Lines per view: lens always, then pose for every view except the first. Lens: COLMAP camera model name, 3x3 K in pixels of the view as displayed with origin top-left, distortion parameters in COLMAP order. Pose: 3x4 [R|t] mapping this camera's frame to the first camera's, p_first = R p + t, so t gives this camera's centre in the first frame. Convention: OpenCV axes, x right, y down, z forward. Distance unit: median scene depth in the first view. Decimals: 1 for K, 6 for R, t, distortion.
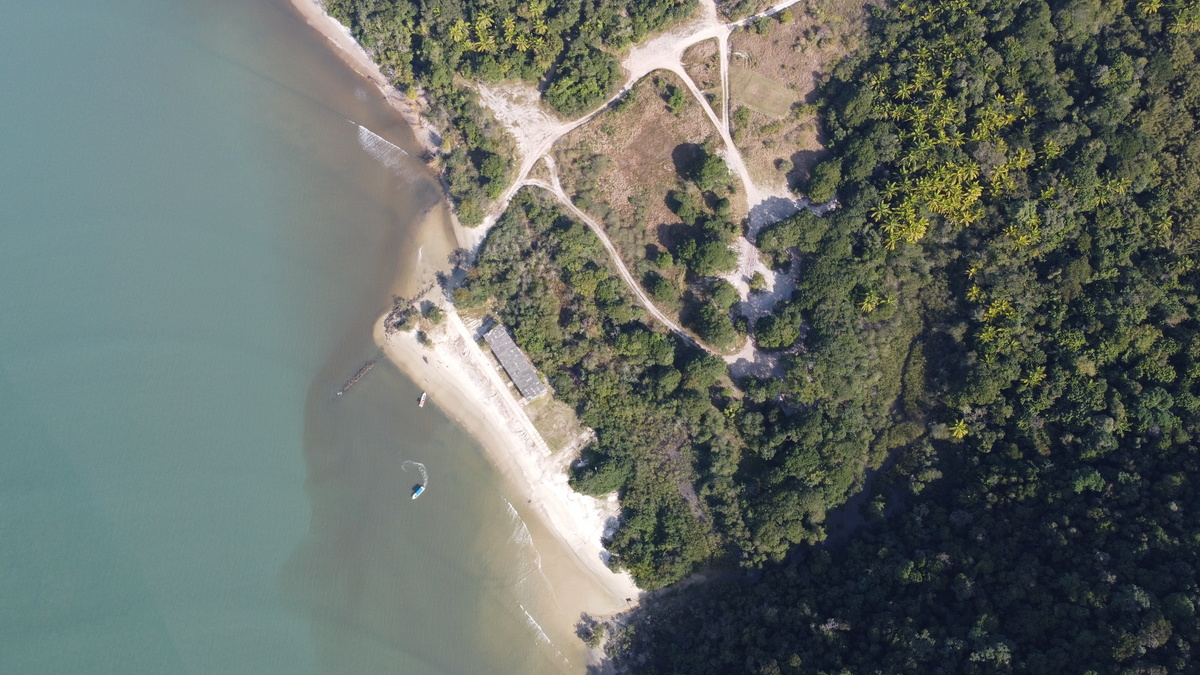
lens RADIAL K [[900.7, 0, 600.1], [0, 900.7, 335.0], [0, 0, 1]] dist [-0.011020, 0.004813]
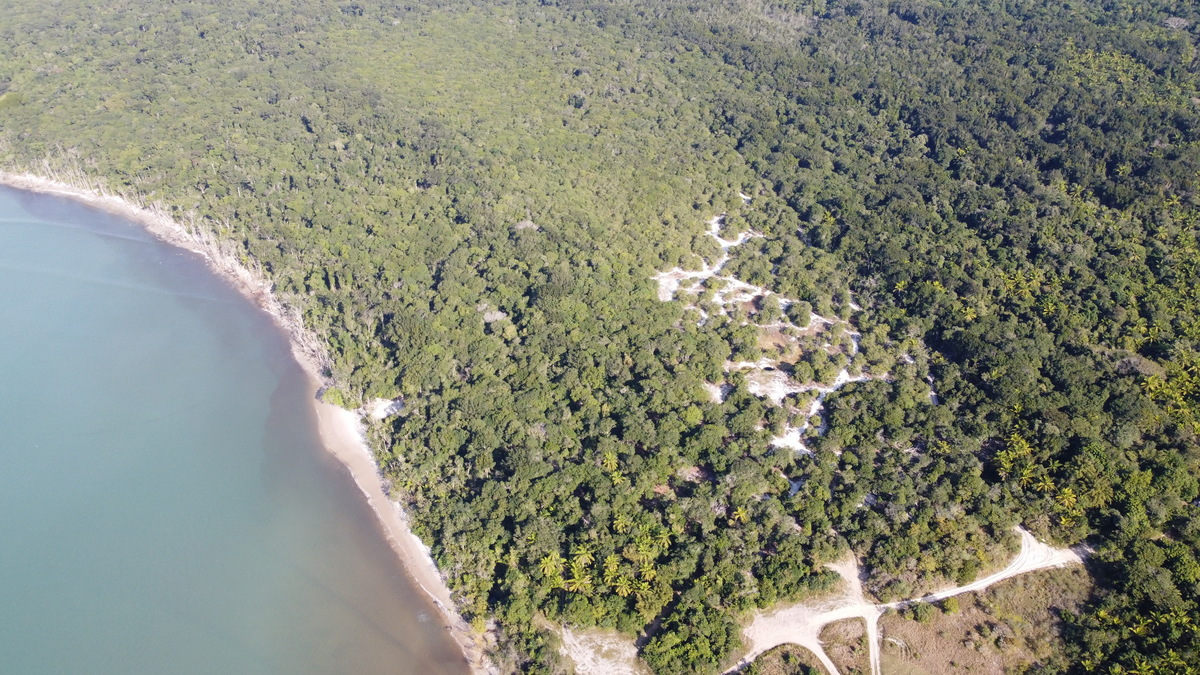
lens RADIAL K [[900.7, 0, 595.3], [0, 900.7, 339.1], [0, 0, 1]] dist [-0.011020, 0.004813]
pose [[0.984405, 0.086424, -0.153222, -0.004966], [-0.166407, 0.739957, -0.651745, 0.050884], [0.057052, 0.667079, 0.742800, 0.228242]]
